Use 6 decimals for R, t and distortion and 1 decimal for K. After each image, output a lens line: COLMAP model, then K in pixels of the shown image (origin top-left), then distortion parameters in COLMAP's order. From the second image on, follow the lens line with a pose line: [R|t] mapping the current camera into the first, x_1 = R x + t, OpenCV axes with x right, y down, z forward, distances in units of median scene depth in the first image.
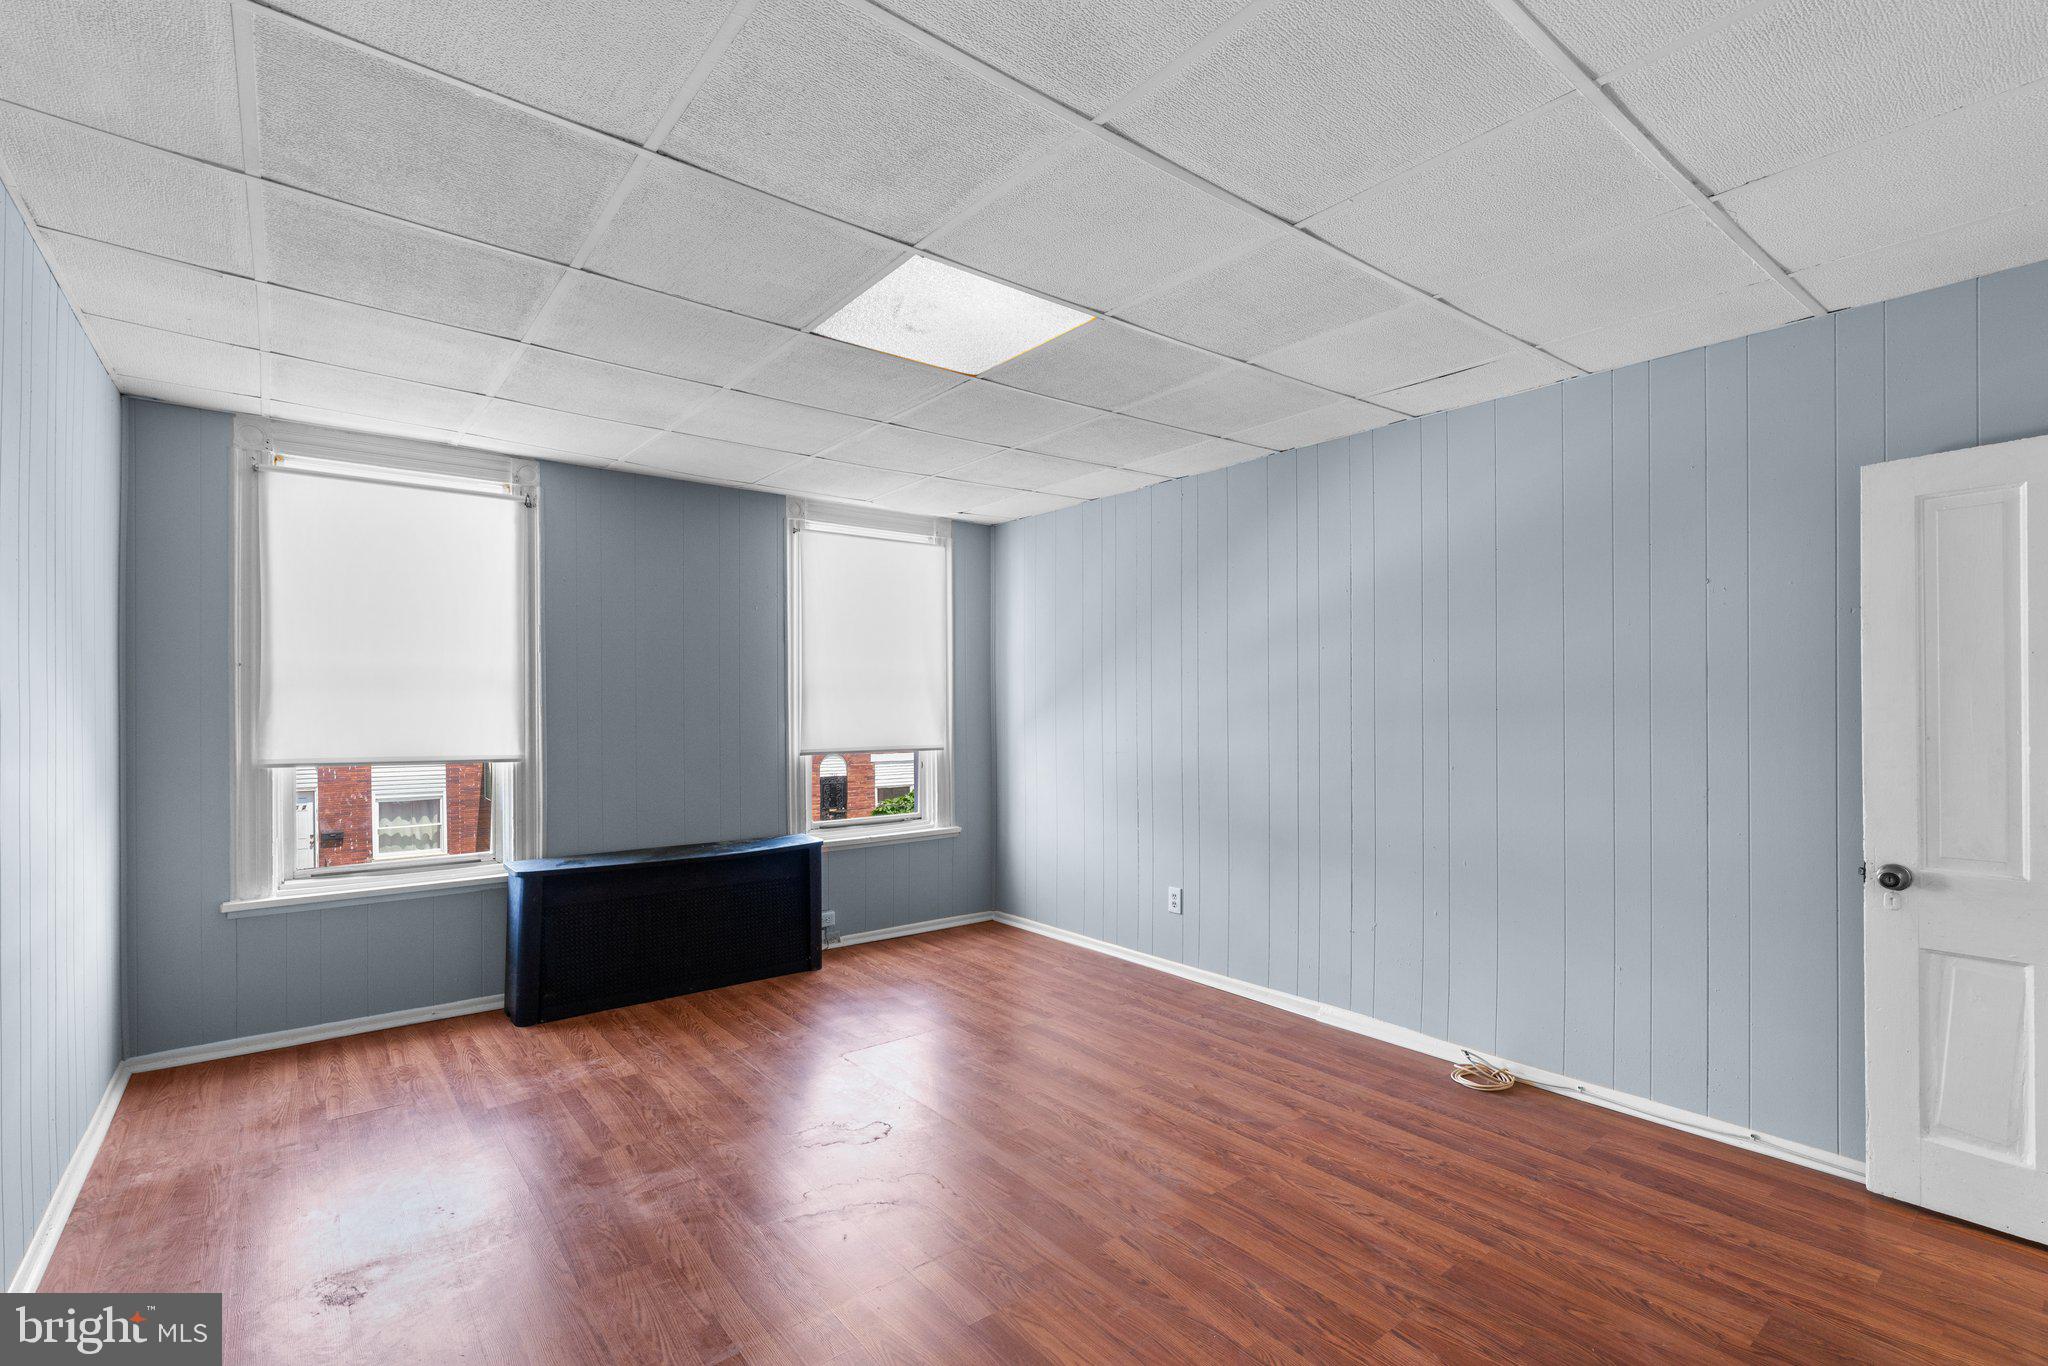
lens RADIAL K [[929.8, 0, 1024.9], [0, 929.8, 699.4], [0, 0, 1]] dist [-0.003936, 0.000155]
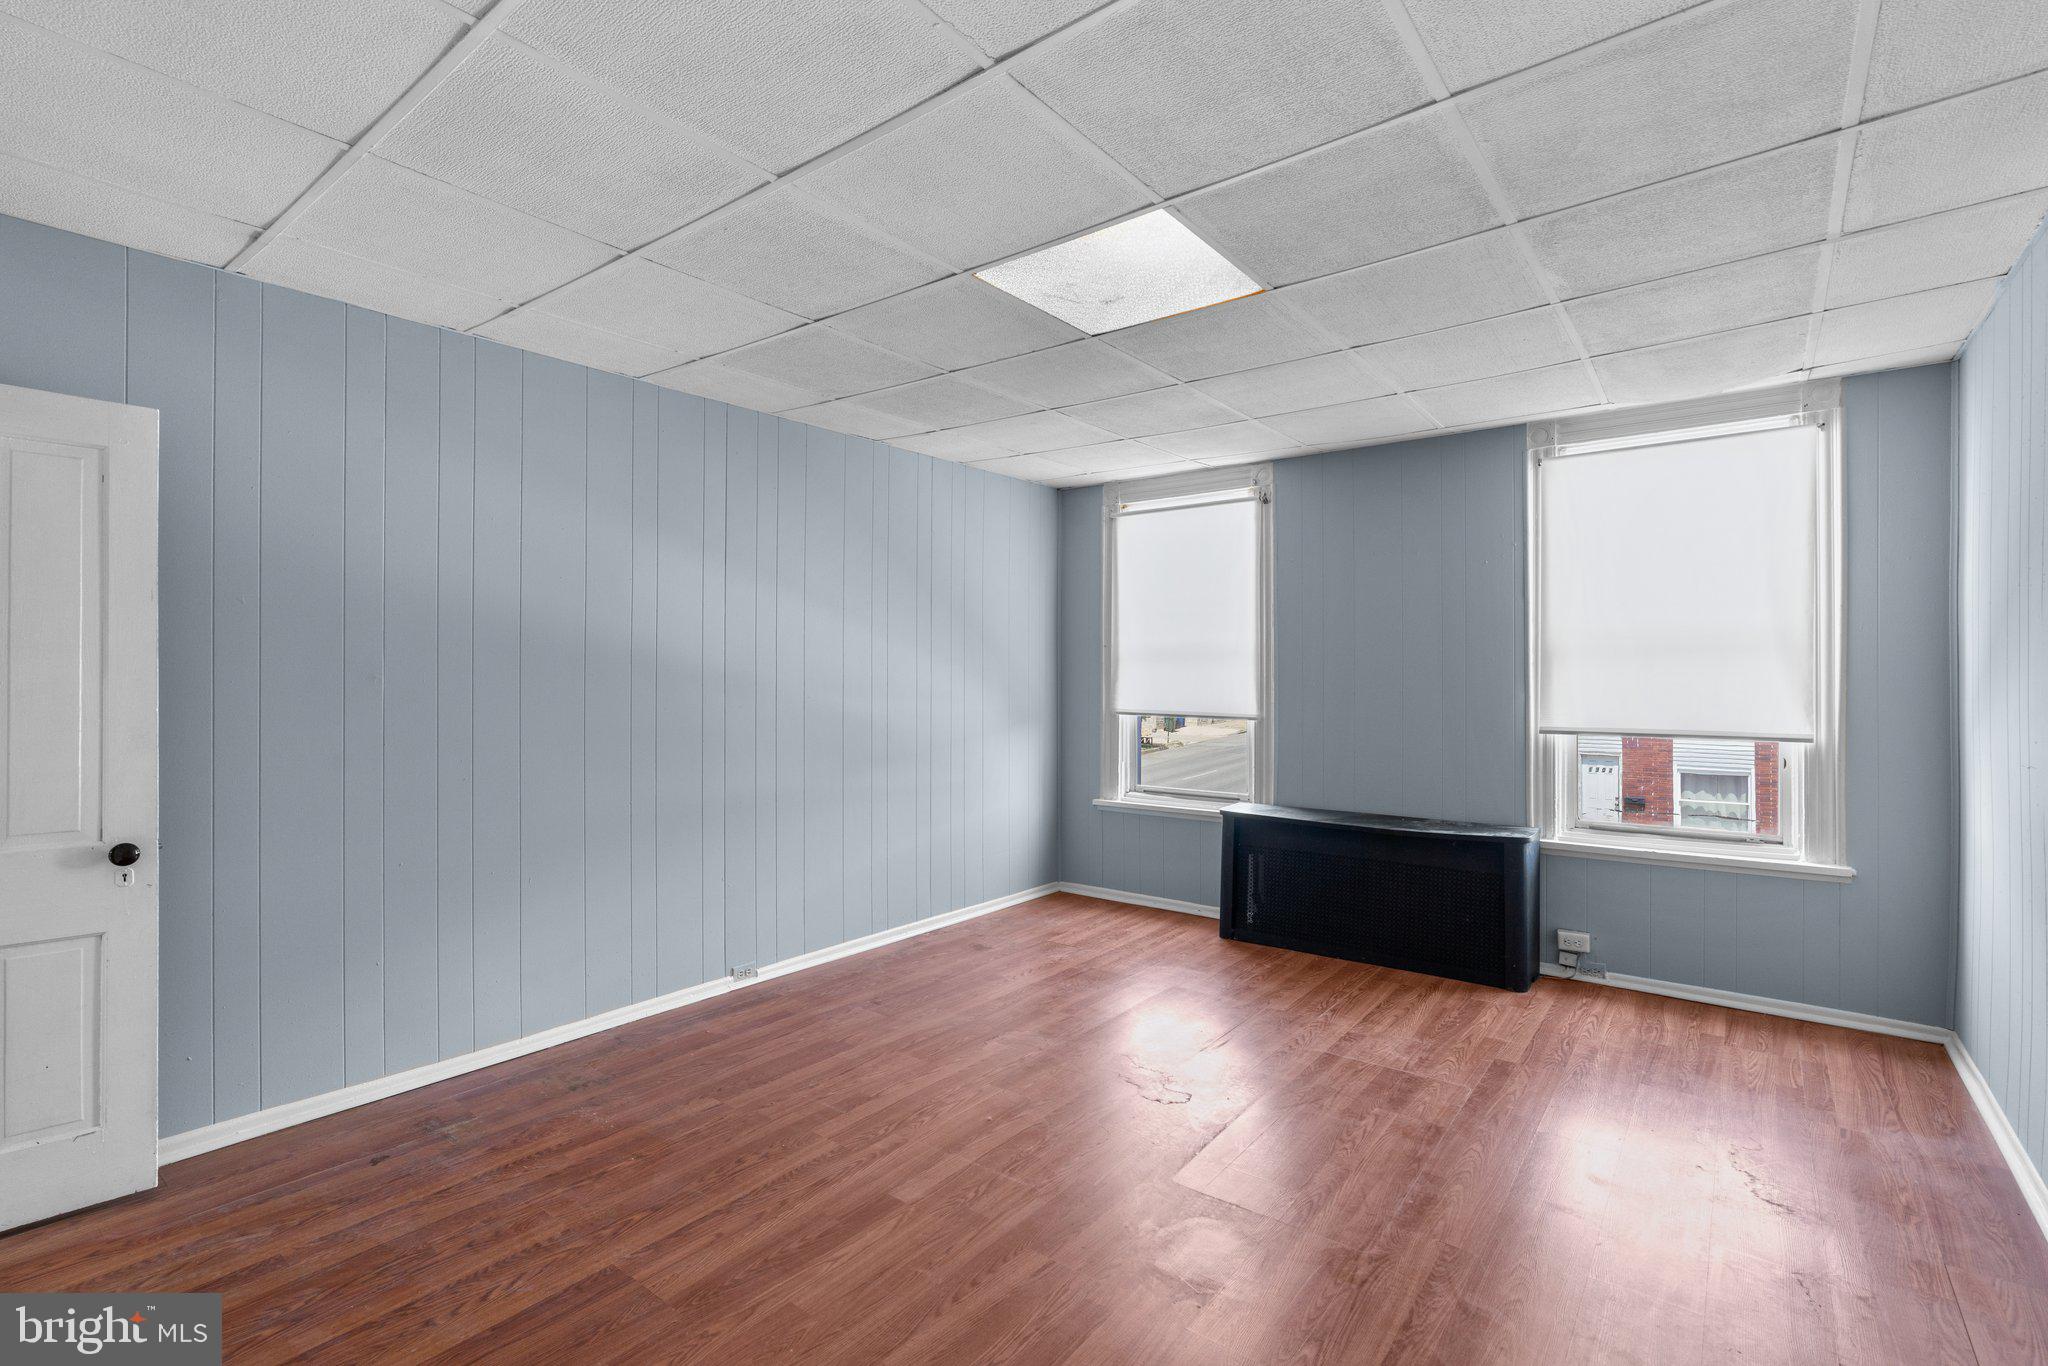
lens RADIAL K [[939.1, 0, 1024.4], [0, 939.1, 672.6], [0, 0, 1]] dist [0.000594, 0.000455]
pose [[0.242921, -0.001350, -0.970045, 0.548545], [0.004334, 0.999991, -0.000306, 0.005192], [0.970036, -0.004129, 0.242924, 0.422561]]
